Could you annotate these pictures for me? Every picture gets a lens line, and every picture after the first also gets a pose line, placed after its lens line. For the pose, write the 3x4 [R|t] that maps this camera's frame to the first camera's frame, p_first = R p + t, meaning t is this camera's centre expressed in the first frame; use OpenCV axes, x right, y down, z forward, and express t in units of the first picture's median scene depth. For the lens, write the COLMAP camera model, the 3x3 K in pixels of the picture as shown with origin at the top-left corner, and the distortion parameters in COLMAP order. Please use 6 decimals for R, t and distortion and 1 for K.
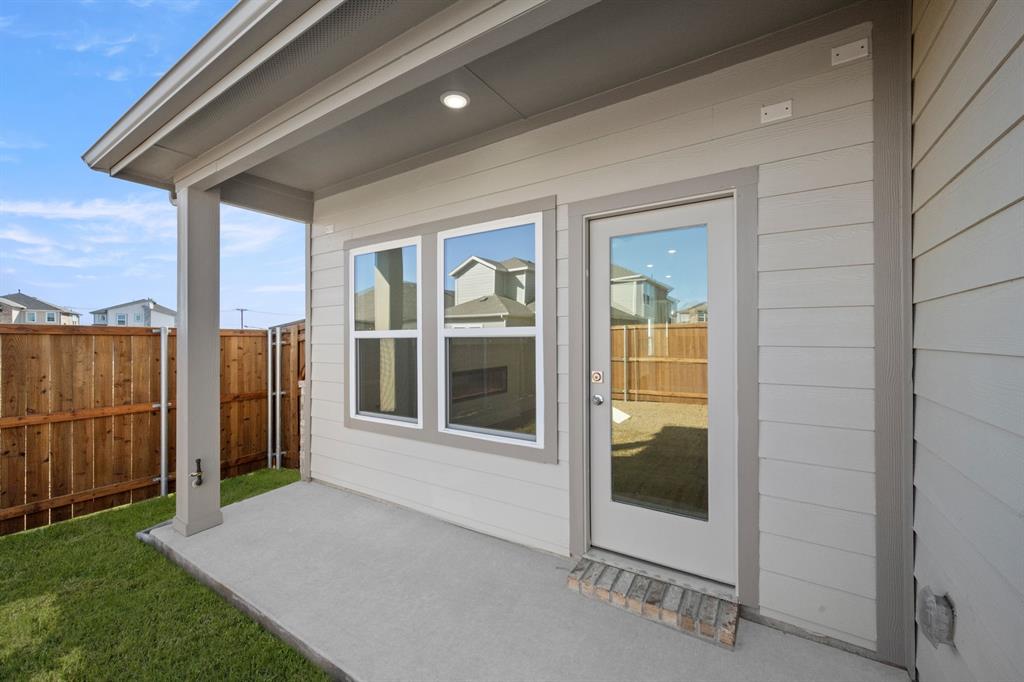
lens RADIAL K [[402.6, 0, 509.6], [0, 402.6, 337.0], [0, 0, 1]] dist [-0.002032, 0.000956]
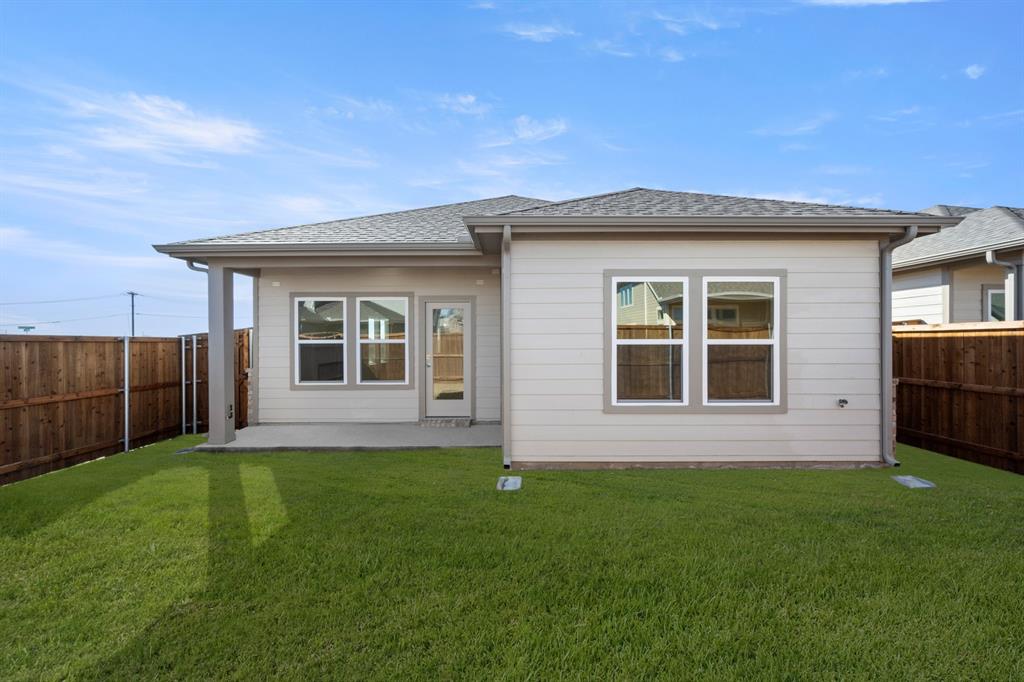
lens RADIAL K [[402.6, 0, 514.6], [0, 402.6, 340.4], [0, 0, 1]] dist [-0.002032, 0.000956]
pose [[0.836432, 0.001322, 0.548069, -0.563138], [-0.002993, 0.999993, 0.002156, -0.019122], [-0.548062, -0.003444, 0.836431, -1.163393]]
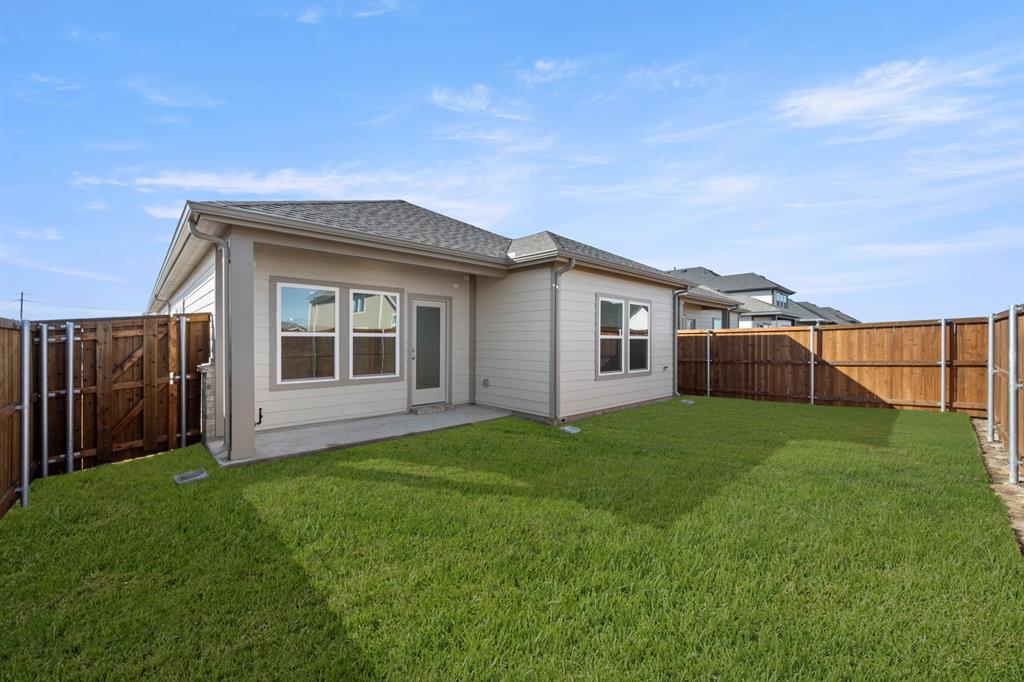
lens RADIAL K [[402.6, 0, 519.2], [0, 402.6, 339.9], [0, 0, 1]] dist [-0.002032, 0.000956]
pose [[0.232330, 0.001929, 0.972635, -1.737860], [-0.011045, 0.999939, 0.000655, 0.006432], [-0.972574, -0.010895, 0.232337, -0.341710]]
